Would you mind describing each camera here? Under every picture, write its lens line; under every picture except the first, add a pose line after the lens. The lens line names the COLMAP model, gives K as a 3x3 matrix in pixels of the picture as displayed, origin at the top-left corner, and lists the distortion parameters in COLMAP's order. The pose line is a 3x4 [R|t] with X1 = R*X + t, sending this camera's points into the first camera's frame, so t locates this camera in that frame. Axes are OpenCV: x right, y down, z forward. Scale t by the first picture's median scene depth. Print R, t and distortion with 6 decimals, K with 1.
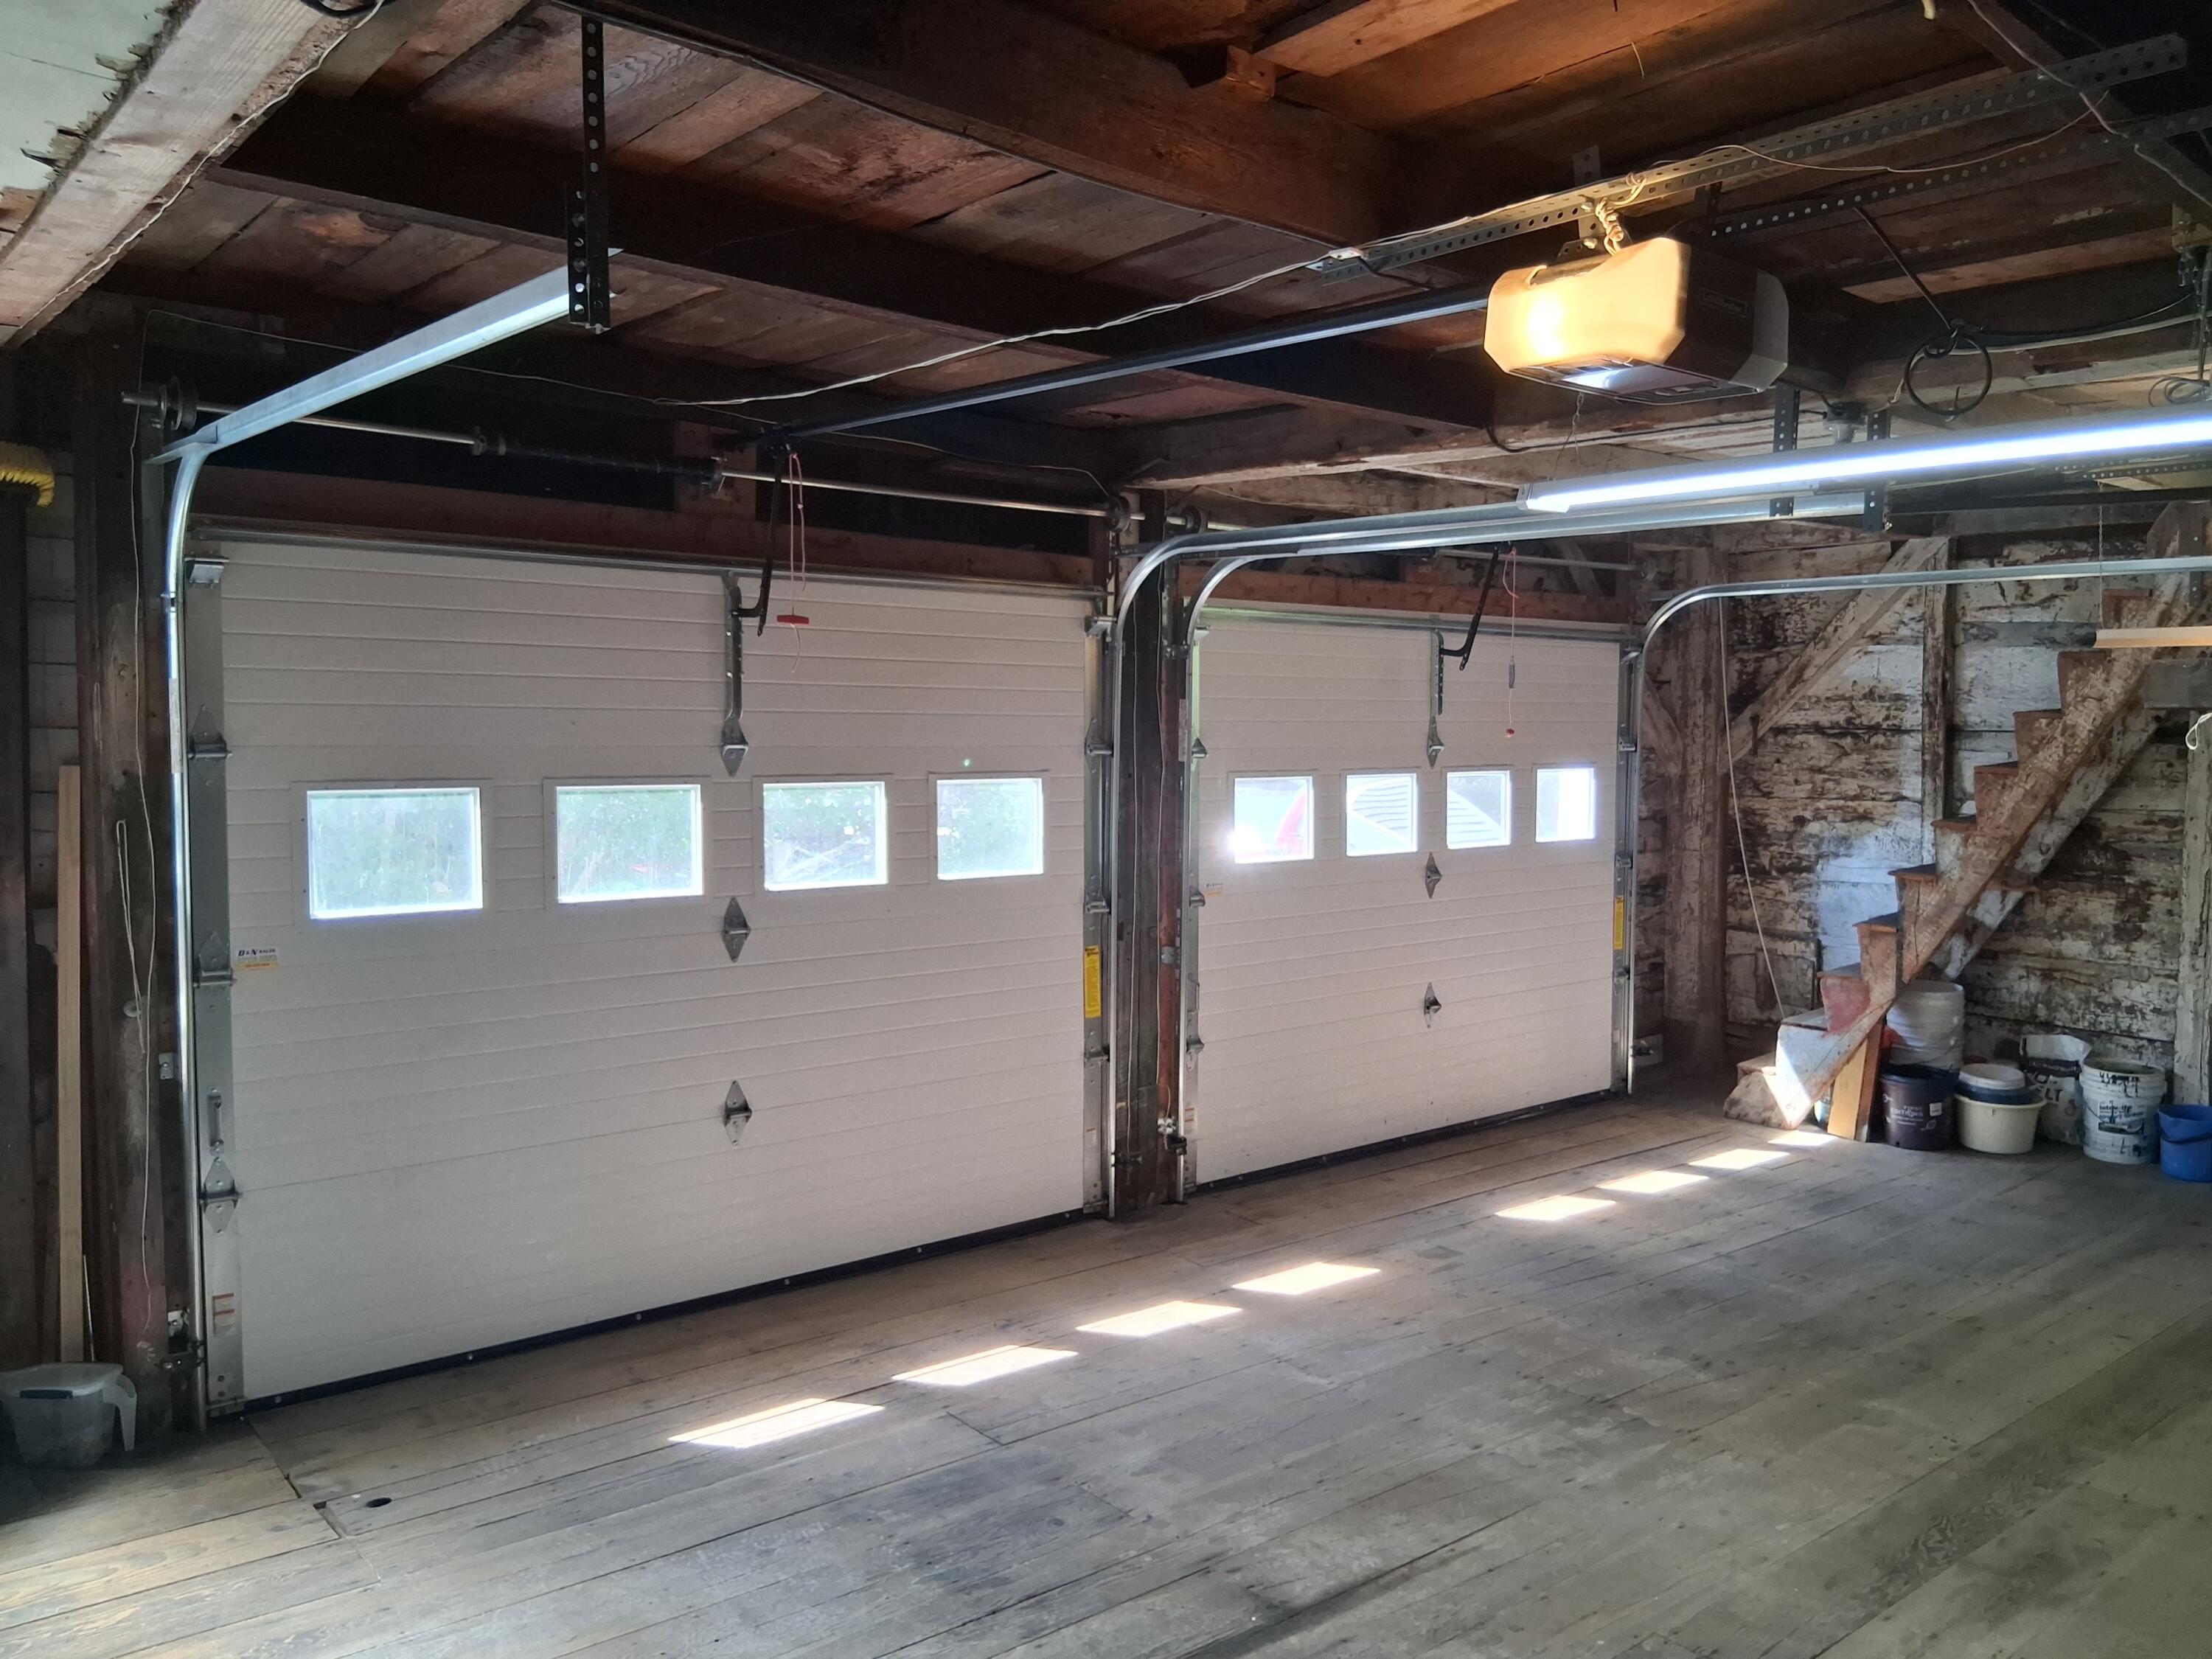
lens RADIAL K [[1735.0, 0, 1114.0], [0, 1735.0, 840.3], [0, 0, 1]] dist [0.115603, -0.206751]
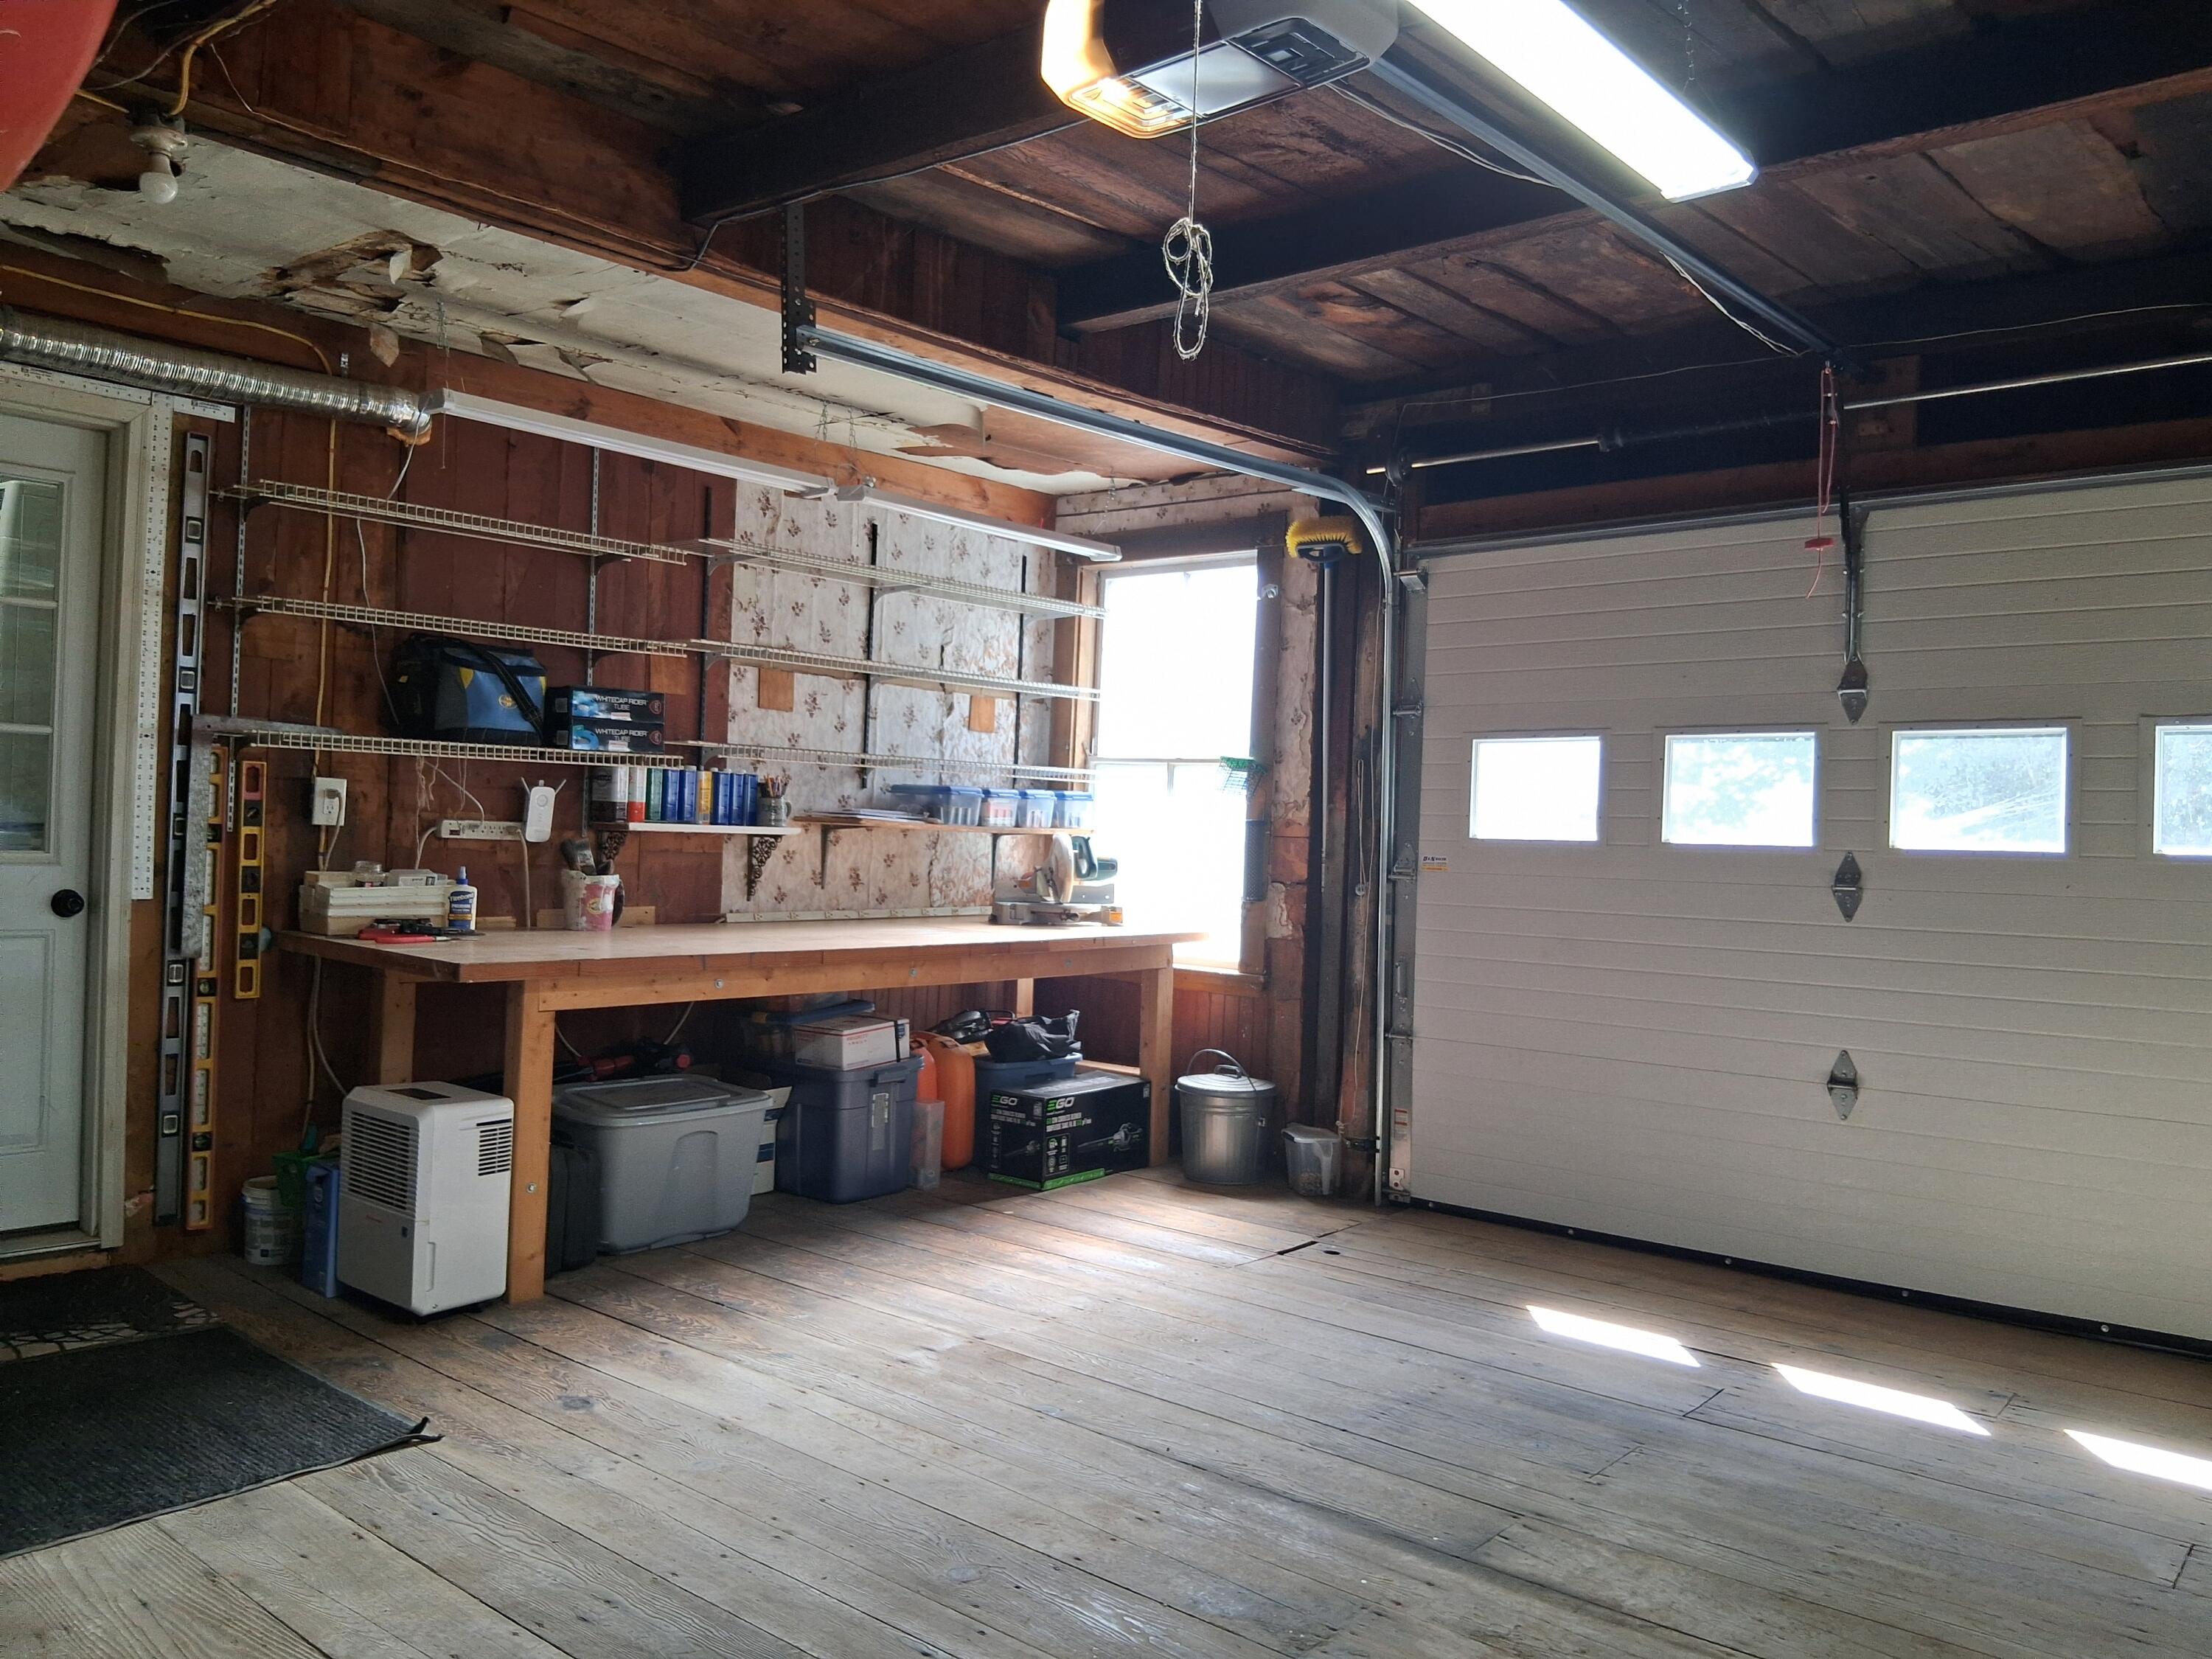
lens RADIAL K [[1735.0, 0, 1114.0], [0, 1735.0, 840.3], [0, 0, 1]] dist [0.115603, -0.206751]
pose [[0.153454, -0.008033, -0.988123, 0.466860], [-0.097411, 0.994973, -0.023216, 0.061916], [0.983343, 0.099816, 0.151901, 0.330445]]
